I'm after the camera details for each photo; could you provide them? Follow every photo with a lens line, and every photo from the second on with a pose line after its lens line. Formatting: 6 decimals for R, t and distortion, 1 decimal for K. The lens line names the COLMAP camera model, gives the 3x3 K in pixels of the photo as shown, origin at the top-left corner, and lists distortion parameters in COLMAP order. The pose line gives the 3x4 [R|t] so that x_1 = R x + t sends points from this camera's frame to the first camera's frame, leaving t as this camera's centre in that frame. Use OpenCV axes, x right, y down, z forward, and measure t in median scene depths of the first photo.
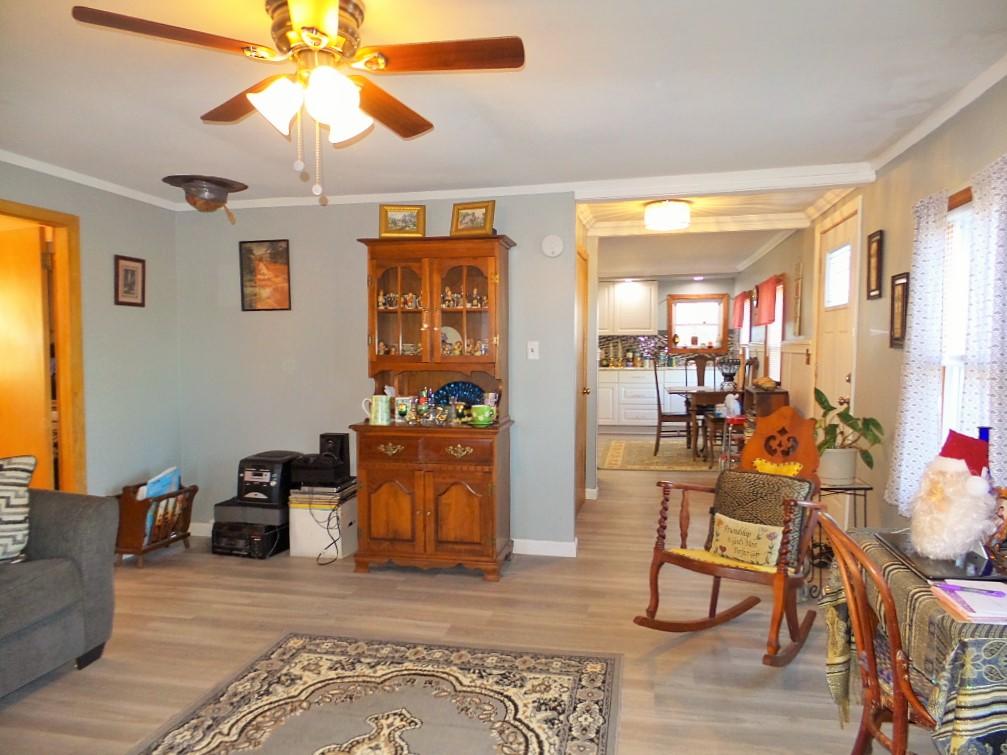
lens RADIAL K [[692.0, 0, 506.8], [0, 692.0, 382.2], [0, 0, 1]] dist [-0.006240, 0.000537]
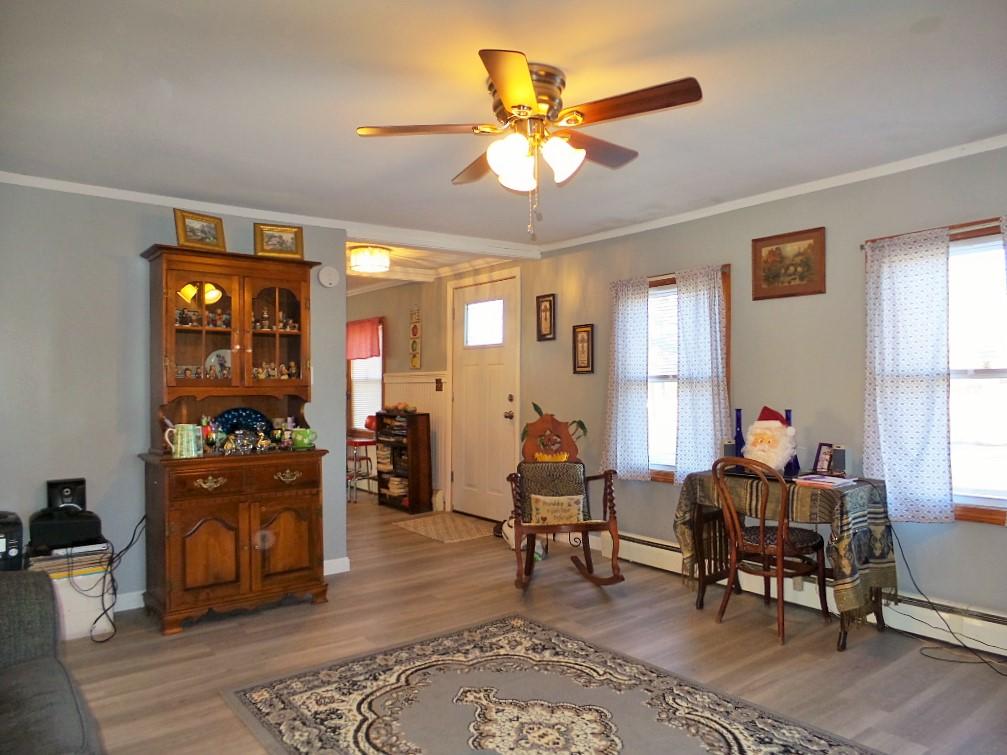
lens RADIAL K [[692.0, 0, 506.8], [0, 692.0, 382.2], [0, 0, 1]] dist [-0.006240, 0.000537]
pose [[0.654838, -0.000658, 0.755769, -0.793725], [0.042782, 0.998428, -0.036200, 0.020244], [-0.754557, 0.056038, 0.653837, 0.159561]]
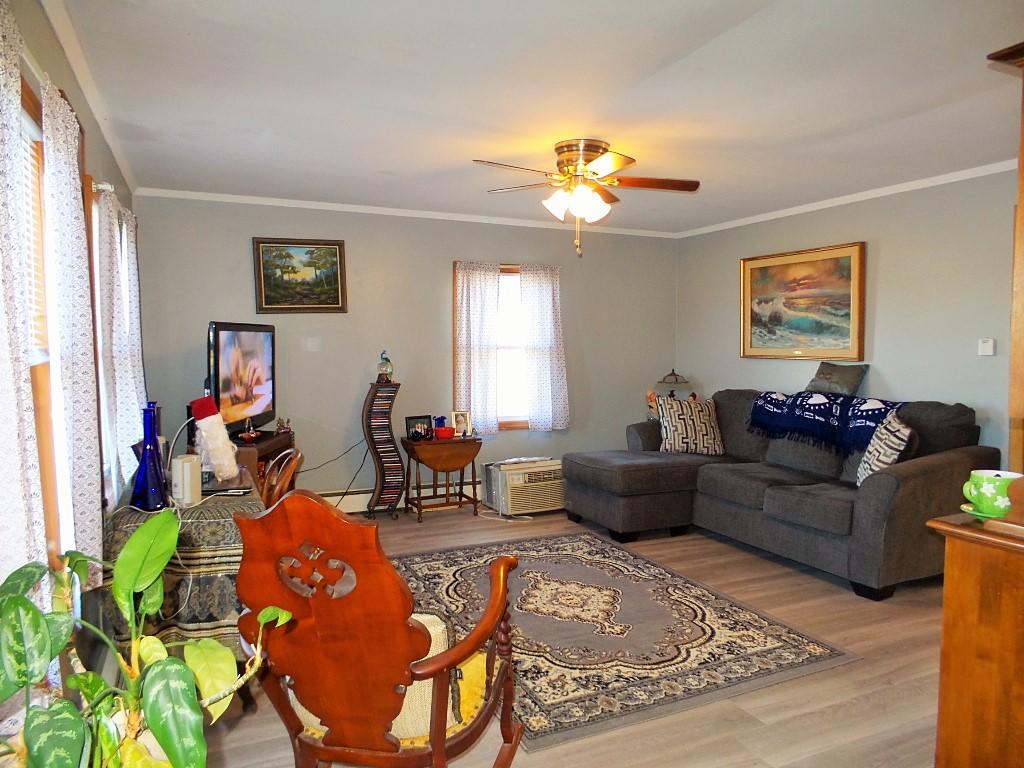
lens RADIAL K [[703.7, 0, 515.4], [0, 703.7, 388.8], [0, 0, 1]] dist [-0.006240, 0.000537]
pose [[-0.810885, 0.037842, -0.583980, 0.599245], [-0.024266, 0.994874, 0.098163, -0.067660], [0.584702, 0.093770, -0.805811, 1.550673]]
